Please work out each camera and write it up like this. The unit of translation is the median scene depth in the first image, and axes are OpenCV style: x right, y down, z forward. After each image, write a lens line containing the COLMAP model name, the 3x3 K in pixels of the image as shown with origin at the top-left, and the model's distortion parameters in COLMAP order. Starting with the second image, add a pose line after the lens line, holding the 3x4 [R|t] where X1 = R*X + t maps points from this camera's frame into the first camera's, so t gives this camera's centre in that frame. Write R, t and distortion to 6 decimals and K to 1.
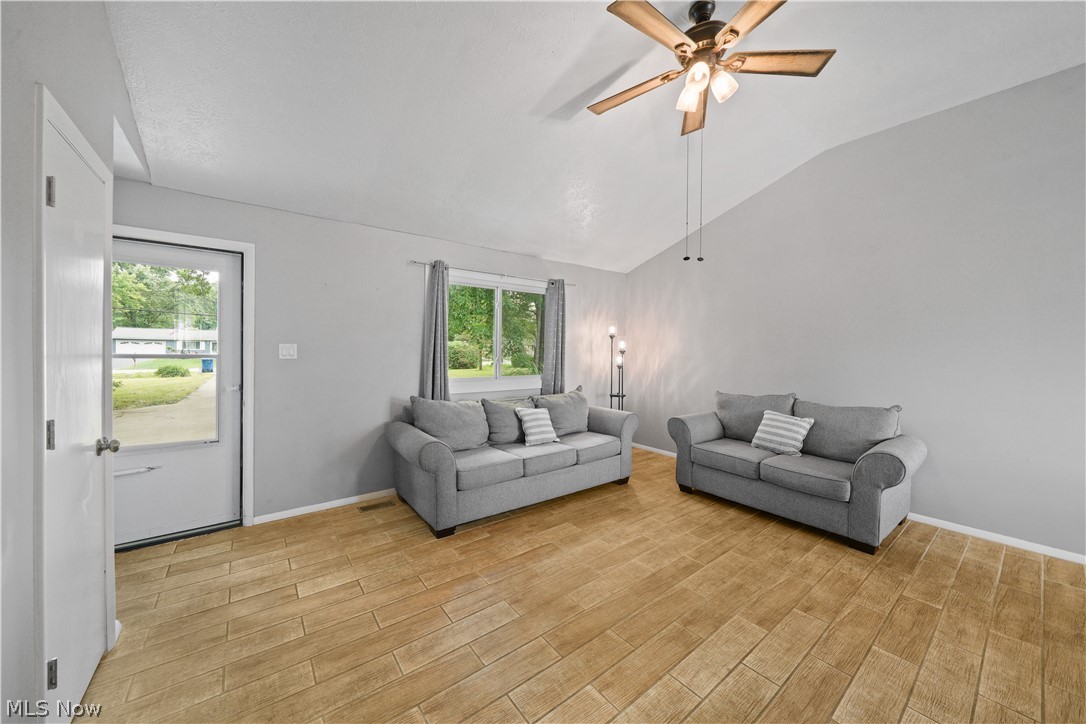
lens RADIAL K [[380.7, 0, 531.9], [0, 380.7, 350.7], [0, 0, 1]] dist [-0.006940, 0.000205]
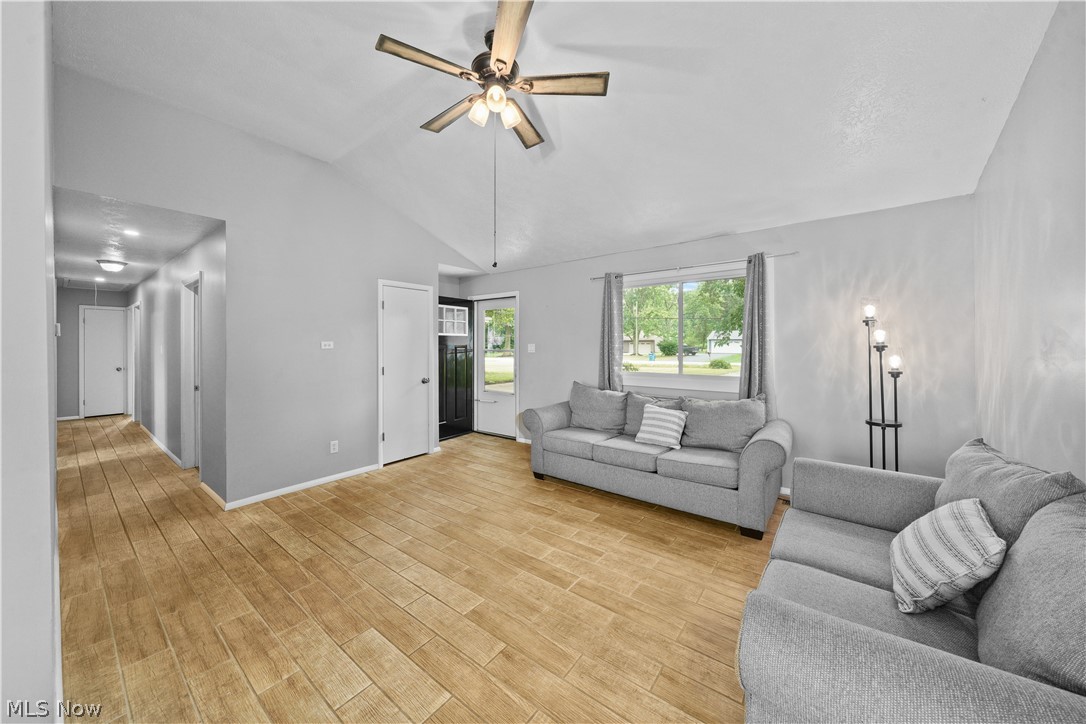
lens RADIAL K [[380.7, 0, 537.2], [0, 380.7, 341.8], [0, 0, 1]] dist [-0.006940, 0.000205]
pose [[0.267800, -0.018510, -0.963297, 1.144553], [0.003028, 0.999827, -0.018370, 0.004682], [0.963470, 0.002003, 0.267810, 0.613269]]
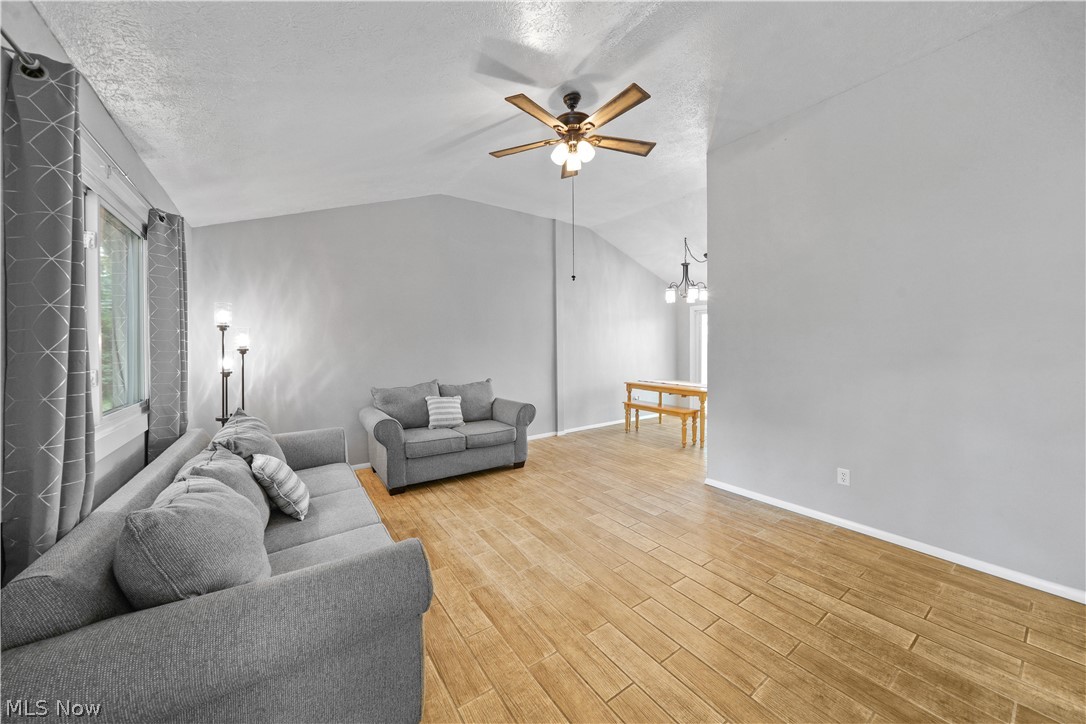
lens RADIAL K [[380.7, 0, 531.2], [0, 380.7, 347.1], [0, 0, 1]] dist [-0.006940, 0.000205]
pose [[0.051206, -0.016542, 0.998551, -0.705672], [0.011843, 0.999803, 0.015955, -0.013419], [-0.998618, 0.011009, 0.051391, 0.809402]]
